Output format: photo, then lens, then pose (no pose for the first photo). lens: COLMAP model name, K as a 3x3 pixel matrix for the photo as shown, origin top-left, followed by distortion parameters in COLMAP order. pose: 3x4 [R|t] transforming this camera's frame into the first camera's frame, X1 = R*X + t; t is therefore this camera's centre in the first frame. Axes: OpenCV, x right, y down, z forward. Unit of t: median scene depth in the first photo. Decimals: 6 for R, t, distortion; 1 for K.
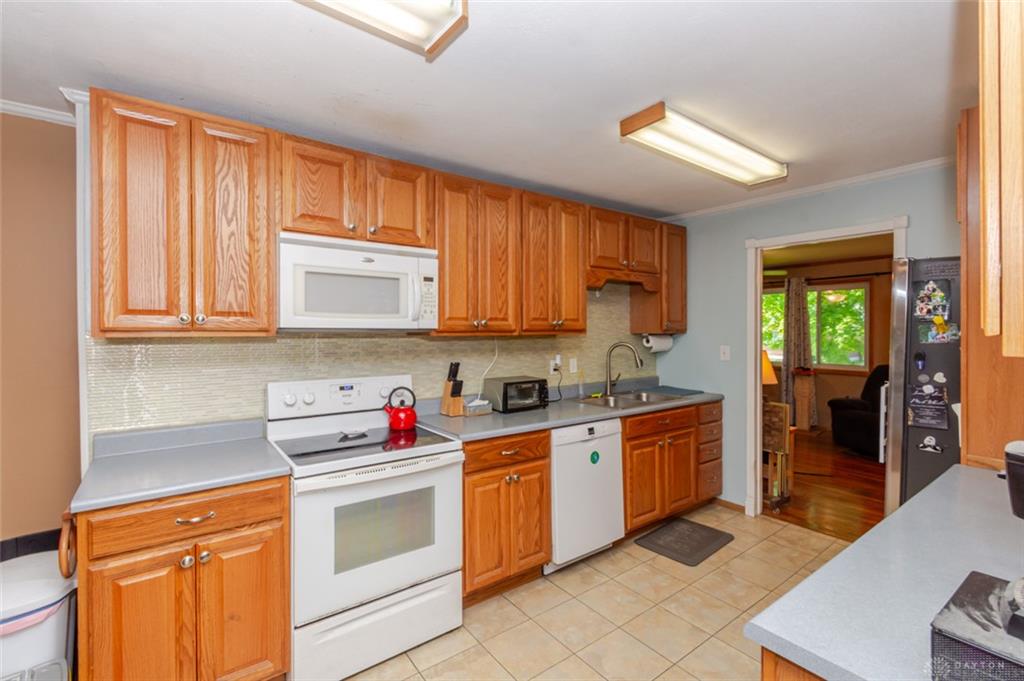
lens RADIAL K [[464.0, 0, 511.5], [0, 464.0, 326.1], [0, 0, 1]] dist [0.003908, 0.000026]
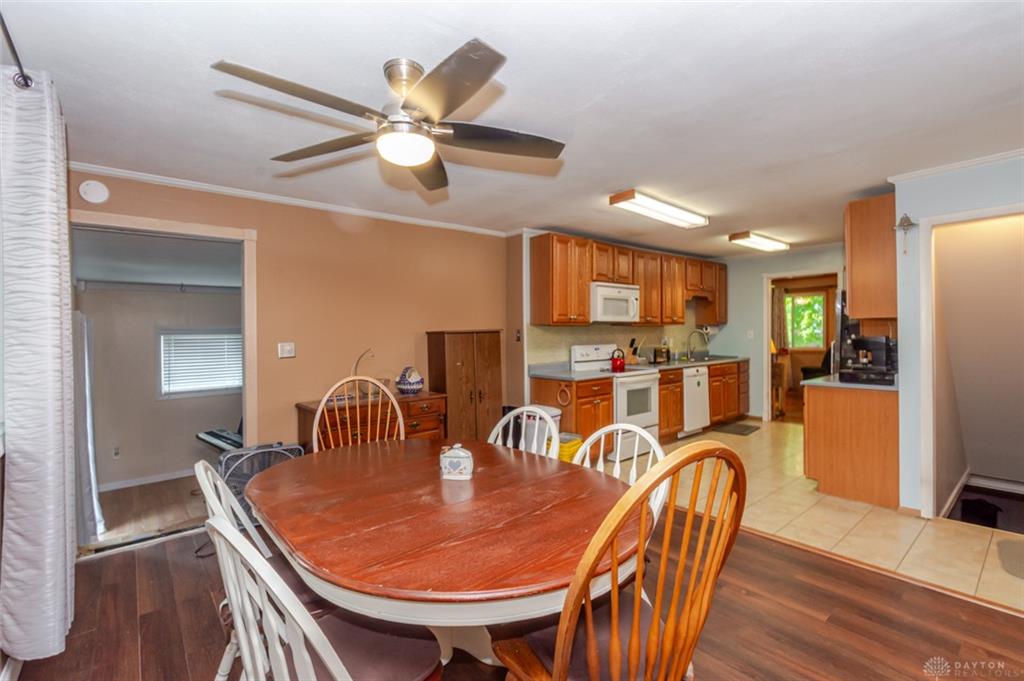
lens RADIAL K [[457.0, 0, 506.8], [0, 457.0, 335.3], [0, 0, 1]] dist [-0.000992, -0.000098]
pose [[0.998824, -0.015705, 0.045867, -0.817866], [0.014988, 0.999761, 0.015938, 0.024986], [-0.046107, -0.015232, 0.998820, -1.056869]]
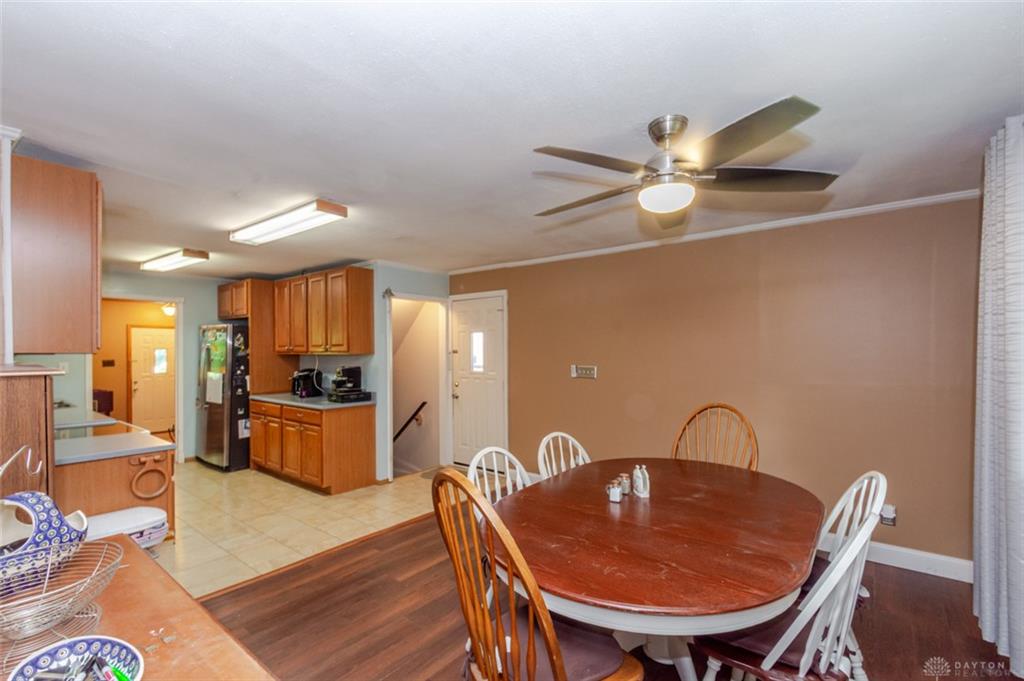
lens RADIAL K [[446.4, 0, 509.3], [0, 446.4, 365.5], [0, 0, 1]] dist [0.001987, 0.000052]
pose [[-0.247161, -0.035299, 0.968331, -1.573876], [-0.006980, 0.999375, 0.034649, -0.007231], [-0.968949, 0.001805, -0.247253, 0.064527]]
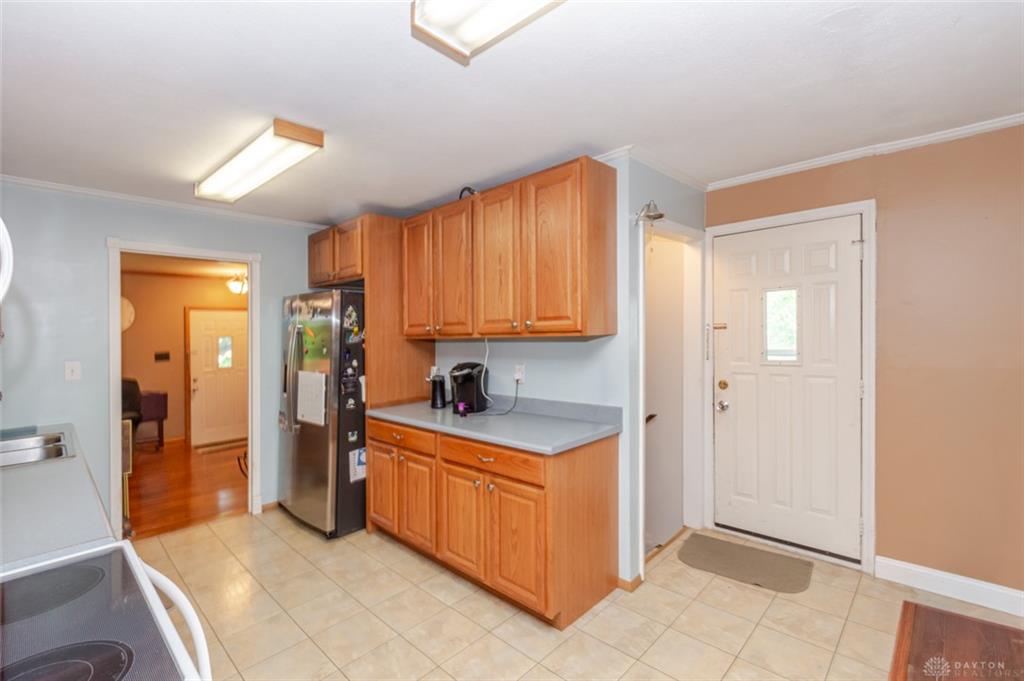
lens RADIAL K [[448.6, 0, 507.7], [0, 448.6, 334.7], [0, 0, 1]] dist [-0.000295, -0.000049]
pose [[-0.152645, -0.003280, 0.988276, -0.578943], [0.016764, 0.999842, 0.005908, 0.003999], [-0.988139, 0.017469, -0.152565, 0.510653]]
